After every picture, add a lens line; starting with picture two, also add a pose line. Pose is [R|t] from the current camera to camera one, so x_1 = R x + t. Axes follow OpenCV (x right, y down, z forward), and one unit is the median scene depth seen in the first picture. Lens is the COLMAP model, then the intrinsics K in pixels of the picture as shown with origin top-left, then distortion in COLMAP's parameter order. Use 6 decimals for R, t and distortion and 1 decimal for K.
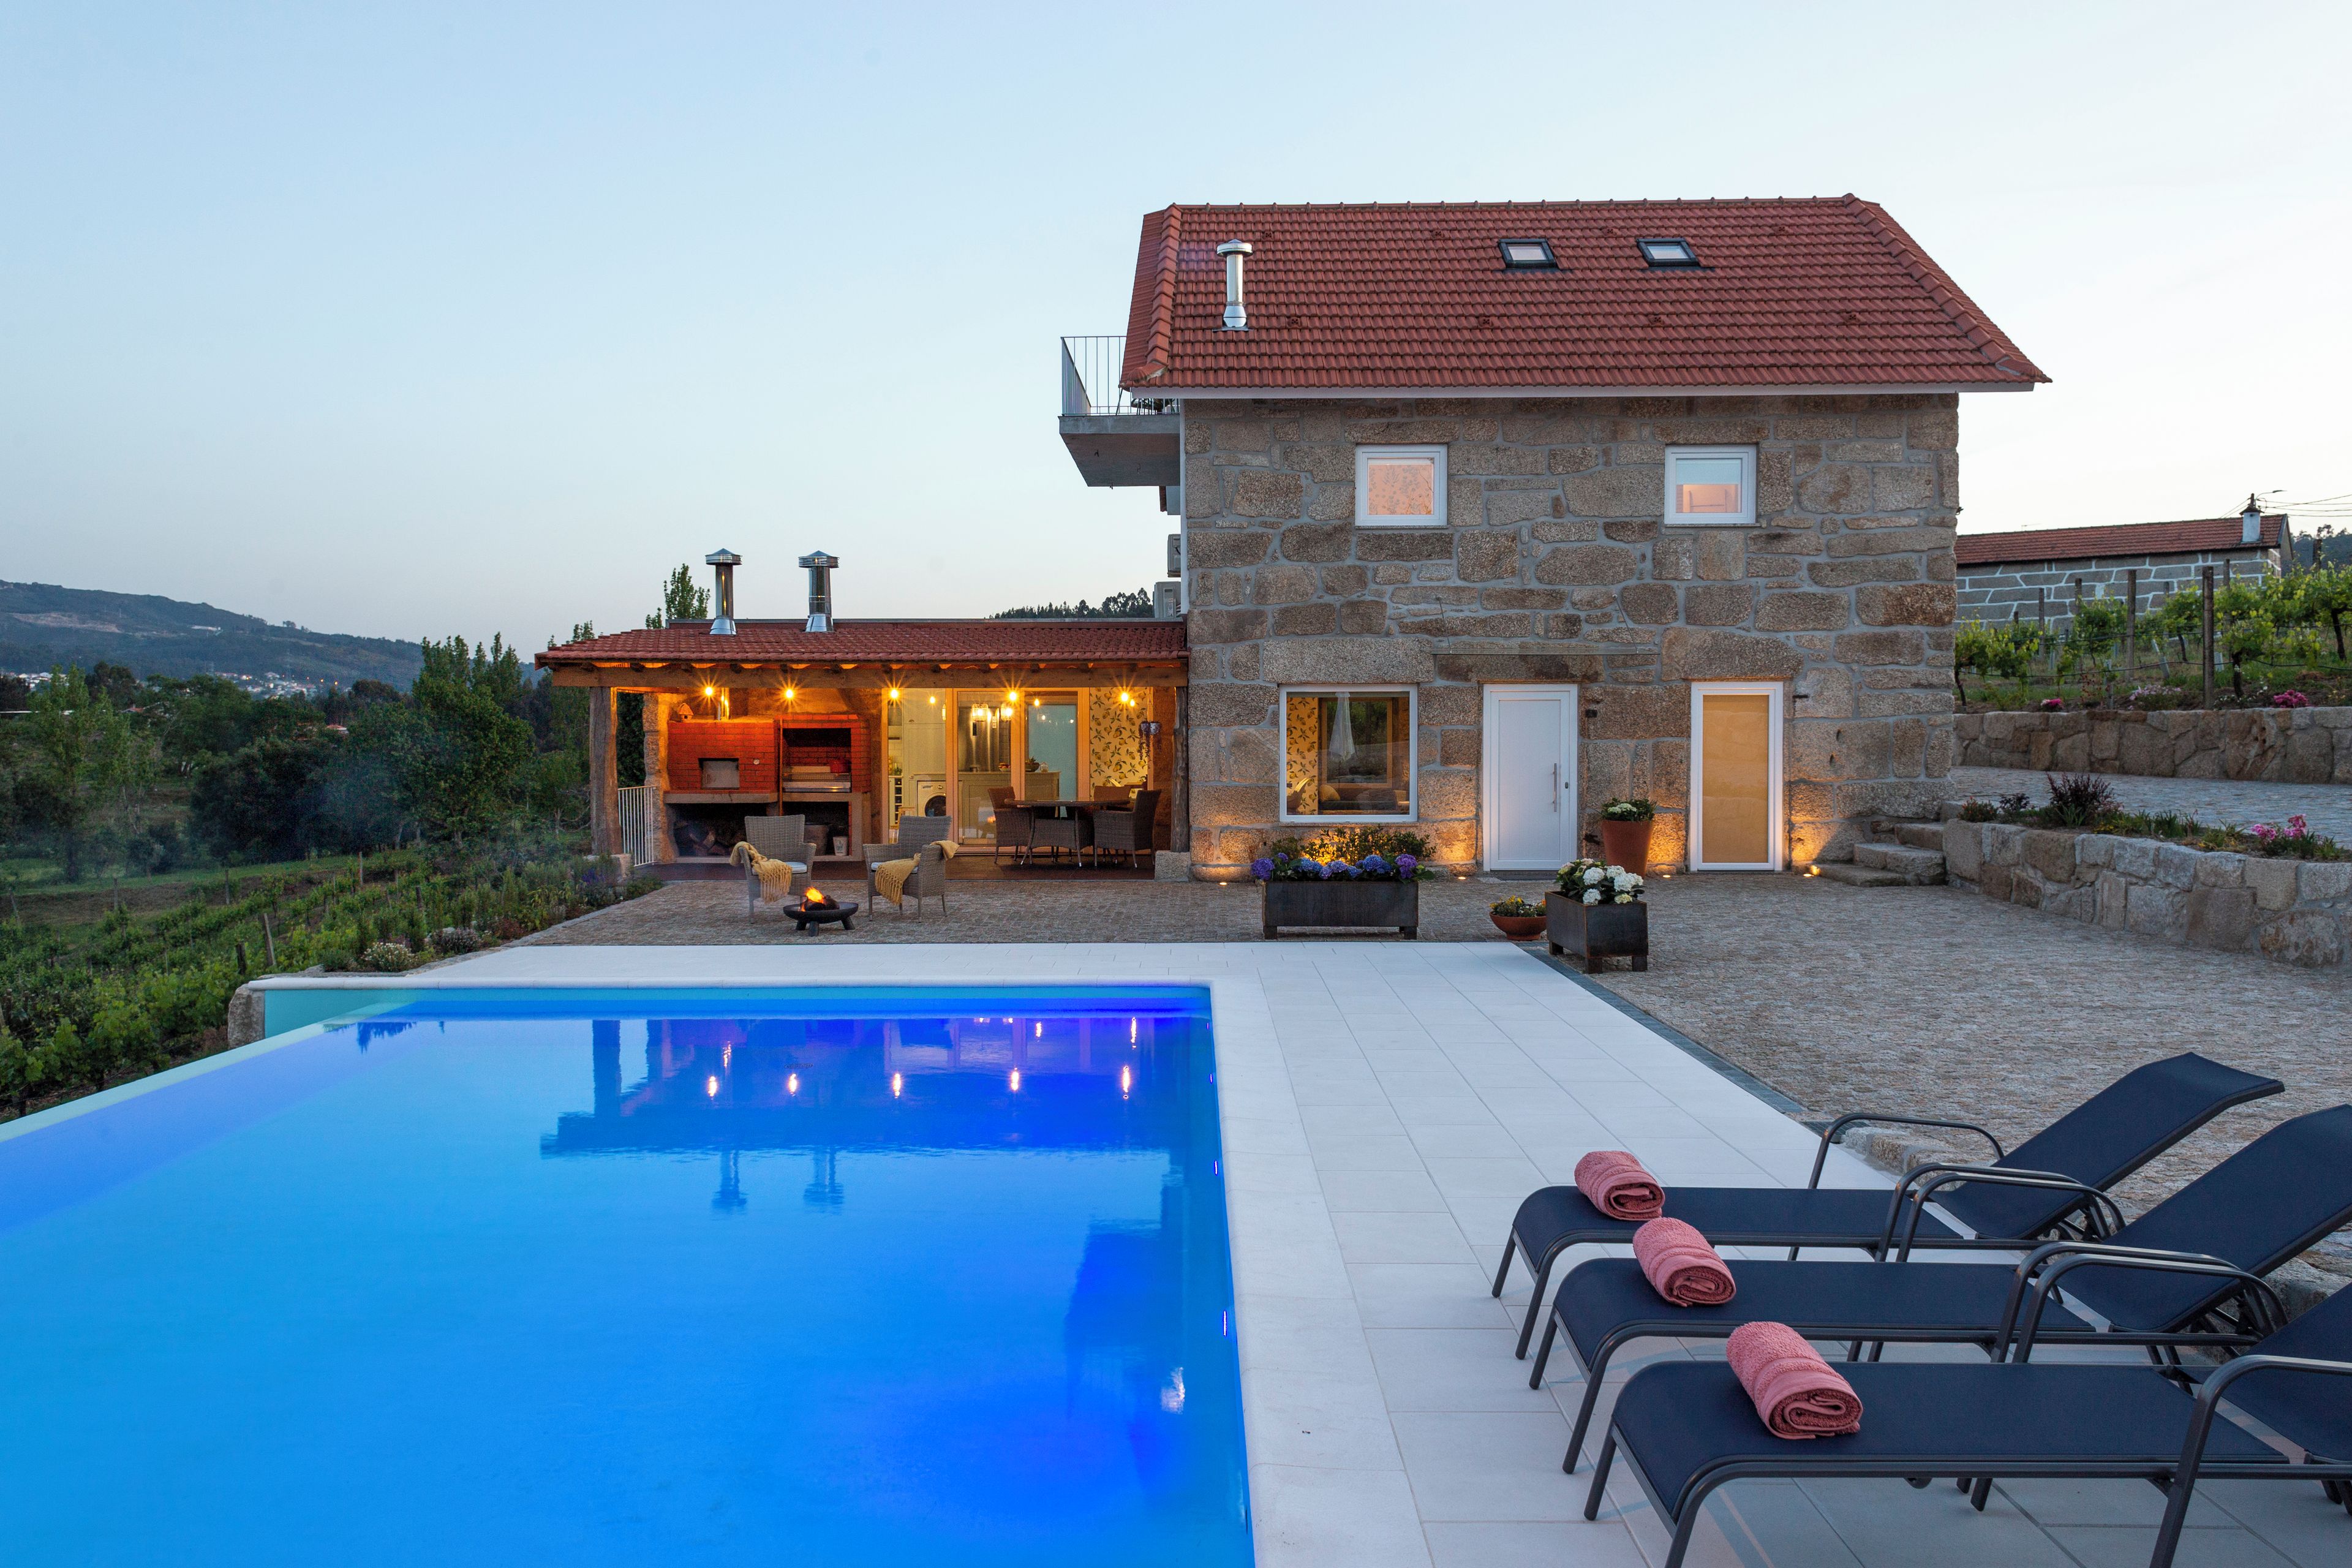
lens RADIAL K [[1874.0, 0, 1174.8], [0, 1874.0, 780.1], [0, 0, 1]] dist [0.002419, 0.000564]
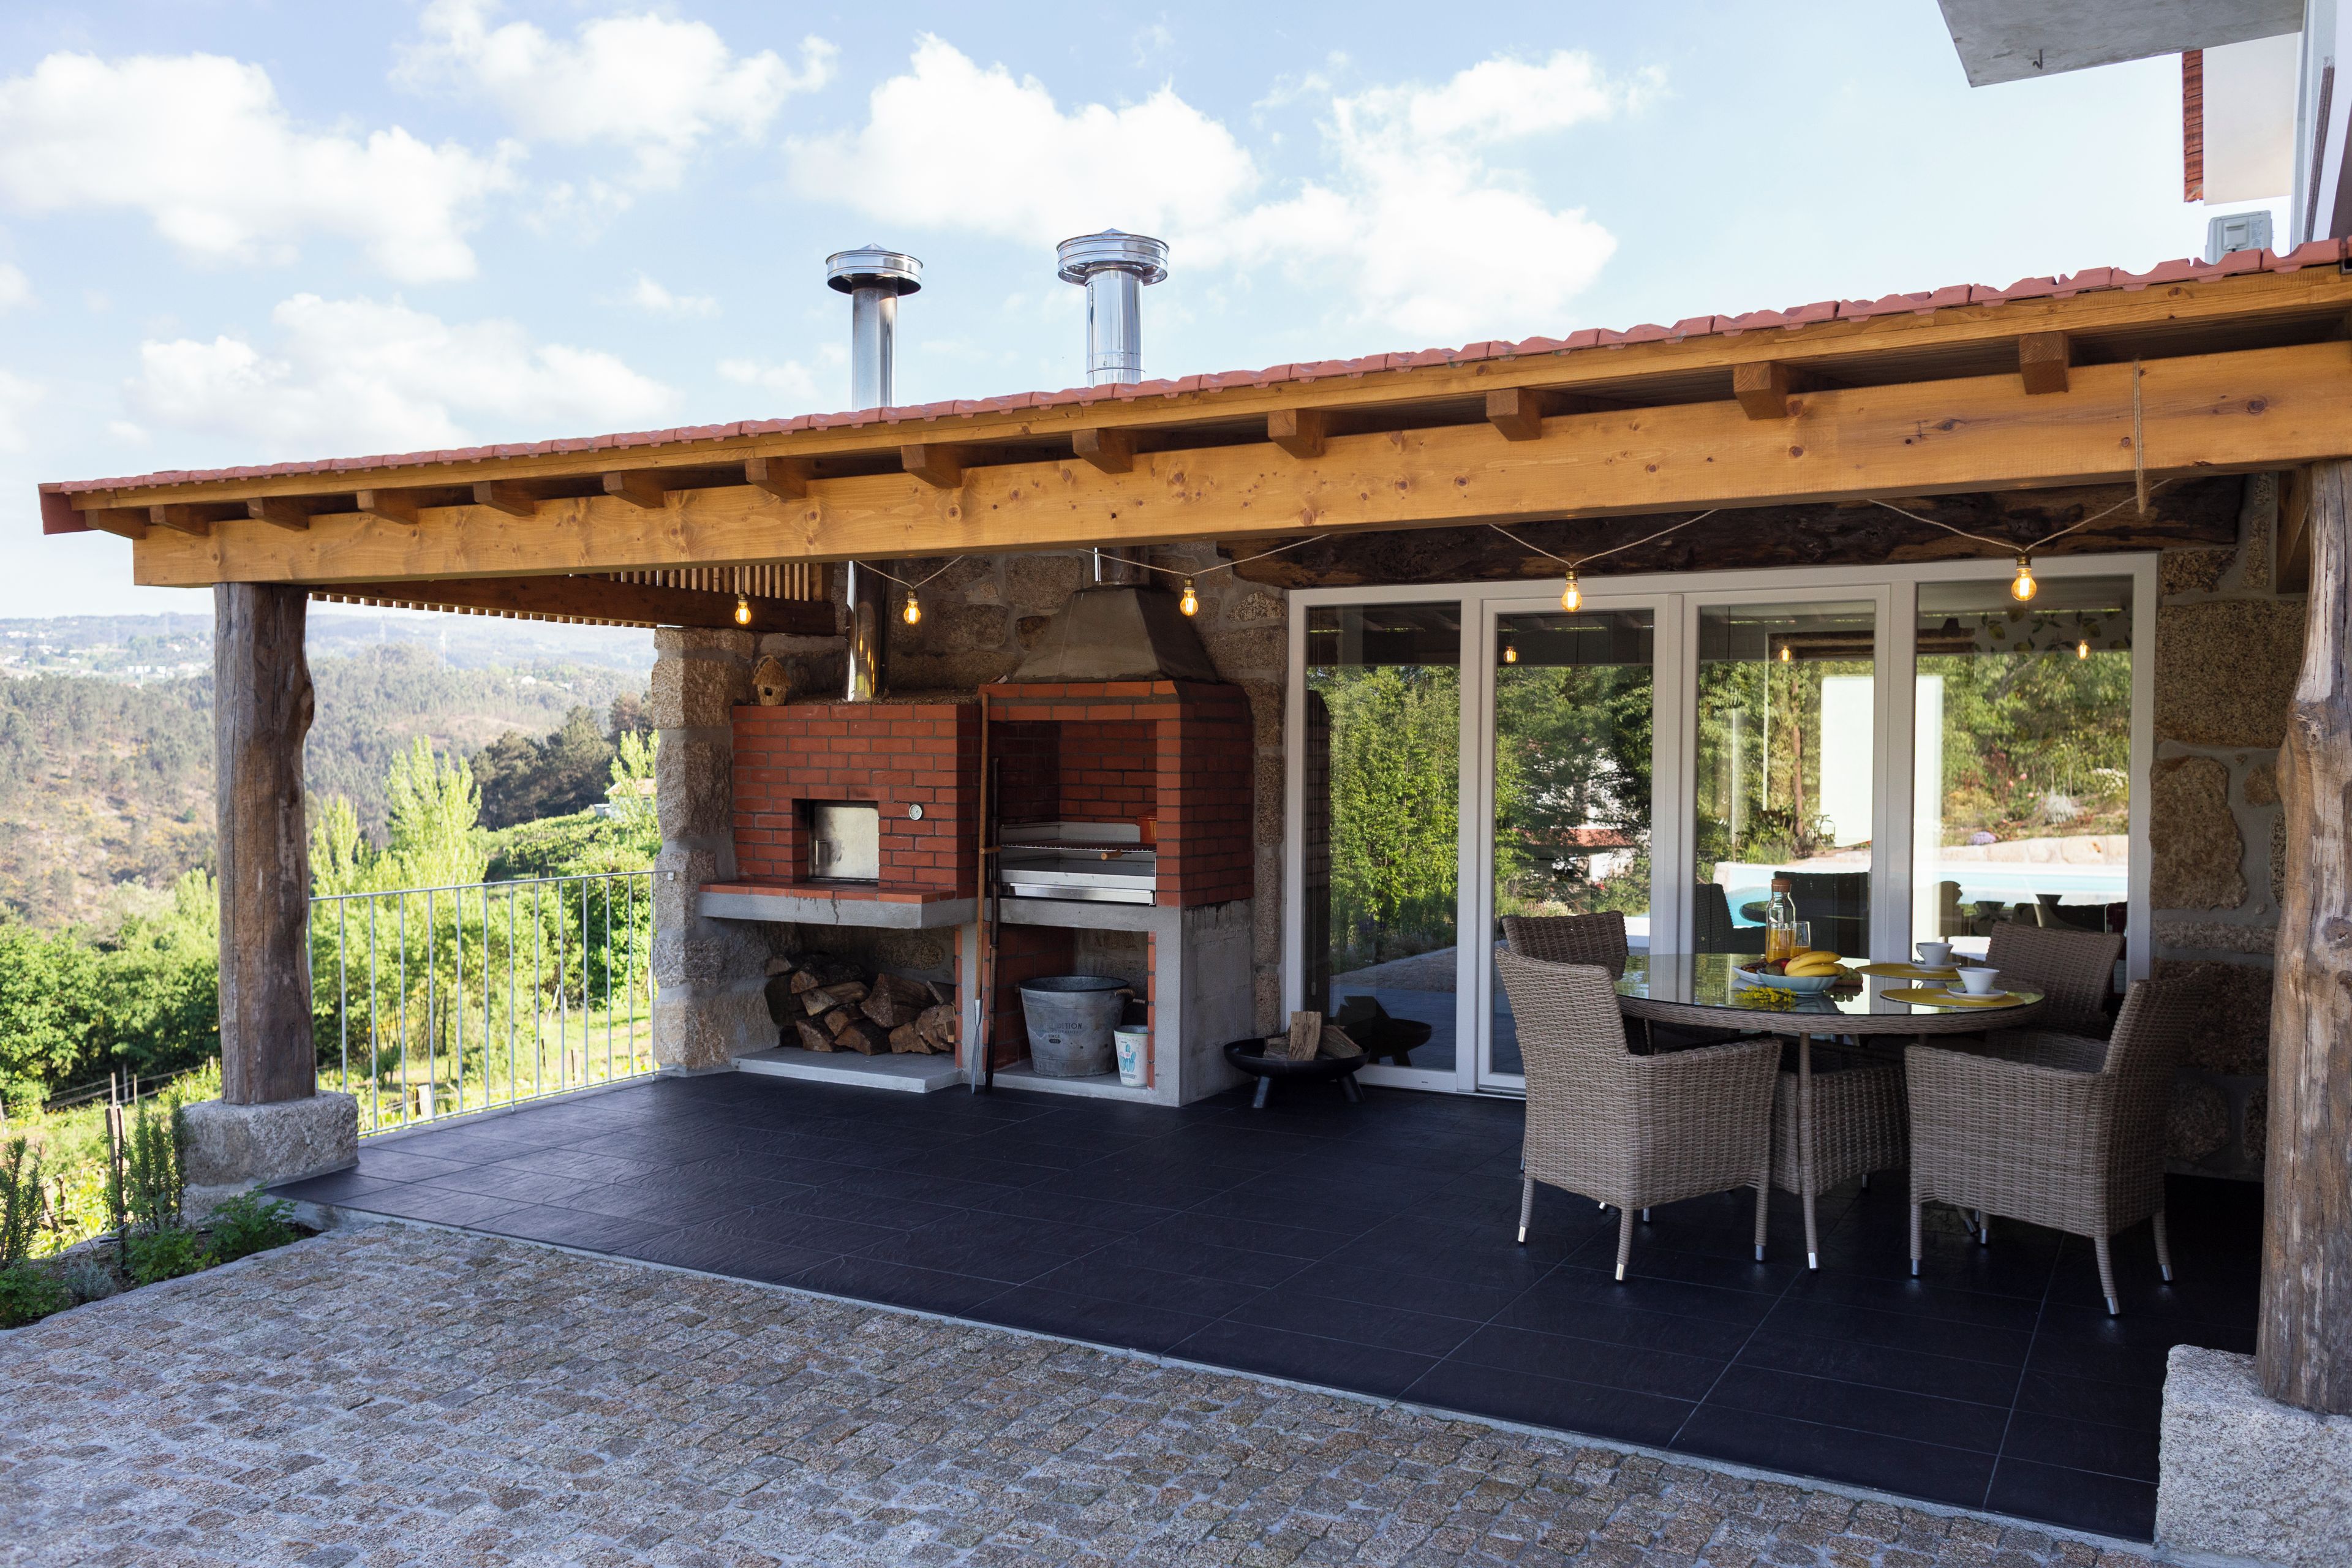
lens RADIAL K [[1874.0, 0, 1174.5], [0, 1874.0, 783.3], [0, 0, 1]] dist [0.002419, 0.000564]
pose [[0.882422, 0.012170, -0.470300, -0.008638], [-0.016861, 0.999841, -0.005762, -0.013798], [0.470156, 0.013014, 0.882488, 0.696536]]
